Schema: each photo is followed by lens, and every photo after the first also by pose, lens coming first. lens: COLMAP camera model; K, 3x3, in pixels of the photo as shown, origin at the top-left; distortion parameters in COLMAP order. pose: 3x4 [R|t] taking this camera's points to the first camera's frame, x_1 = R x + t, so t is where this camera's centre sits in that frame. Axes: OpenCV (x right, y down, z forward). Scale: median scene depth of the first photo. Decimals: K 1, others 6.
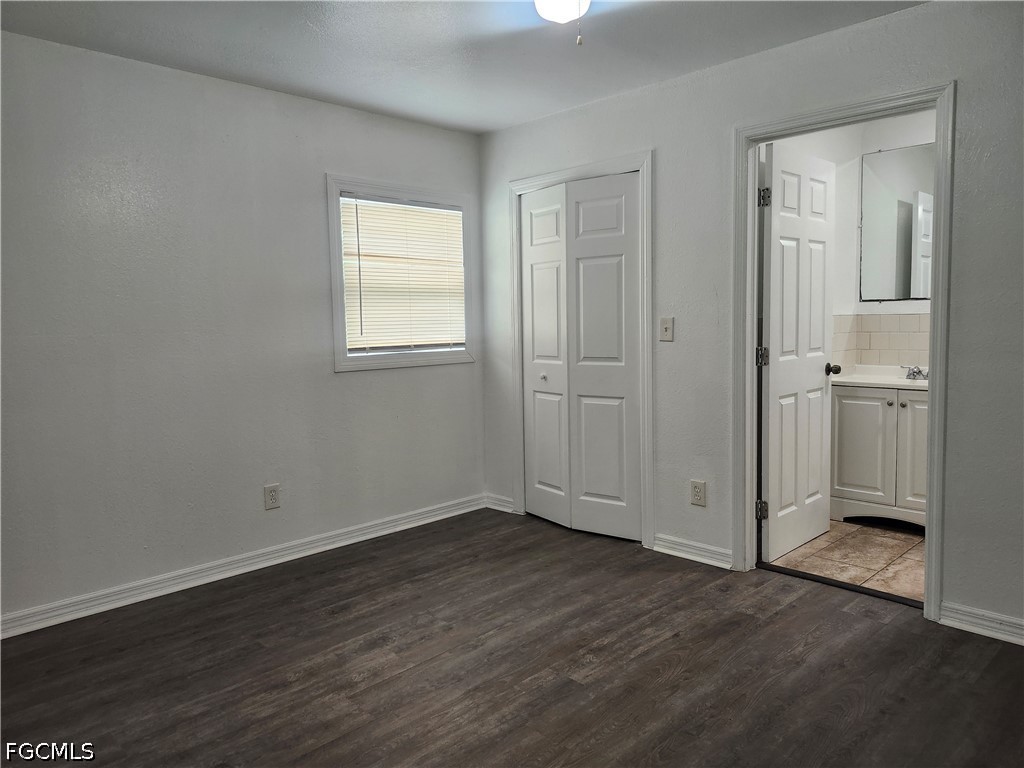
lens RADIAL K [[714.7, 0, 474.1], [0, 714.7, 390.5], [0, 0, 1]] dist [0.047577, -0.027935]
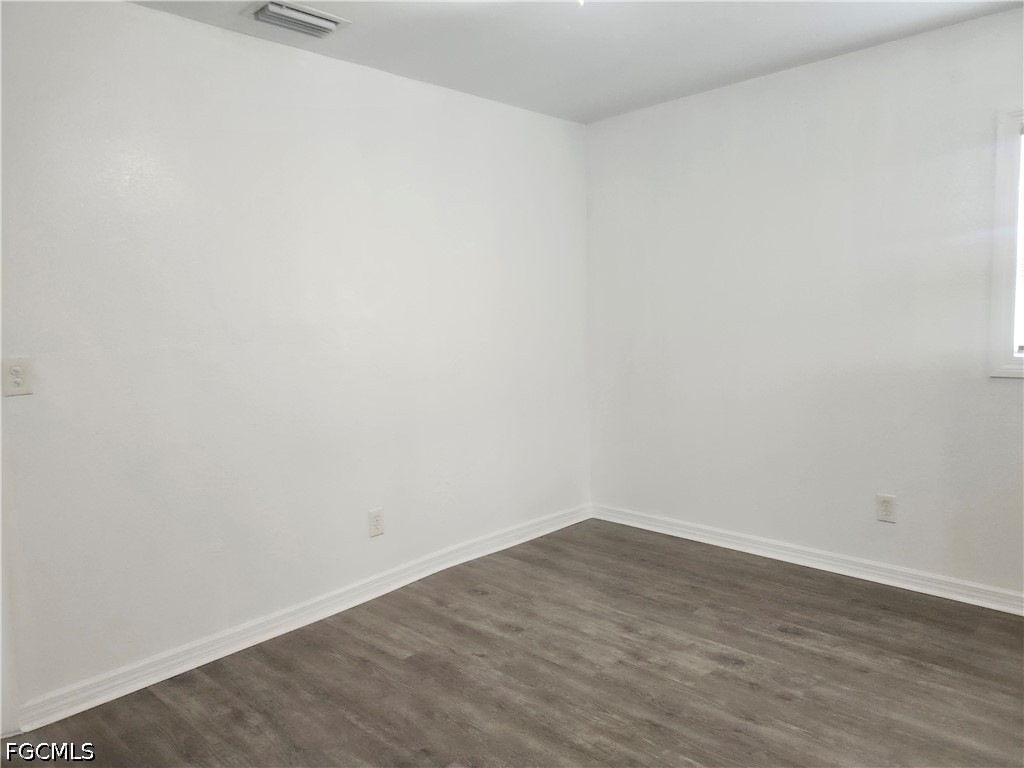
lens RADIAL K [[714.7, 0, 513.5], [0, 714.7, 381.2], [0, 0, 1]] dist [0.047577, -0.027935]
pose [[0.038538, 0.111581, -0.993008, 0.676356], [-0.070660, 0.991563, 0.108677, -0.084026], [0.996756, 0.065978, 0.046097, 0.589790]]
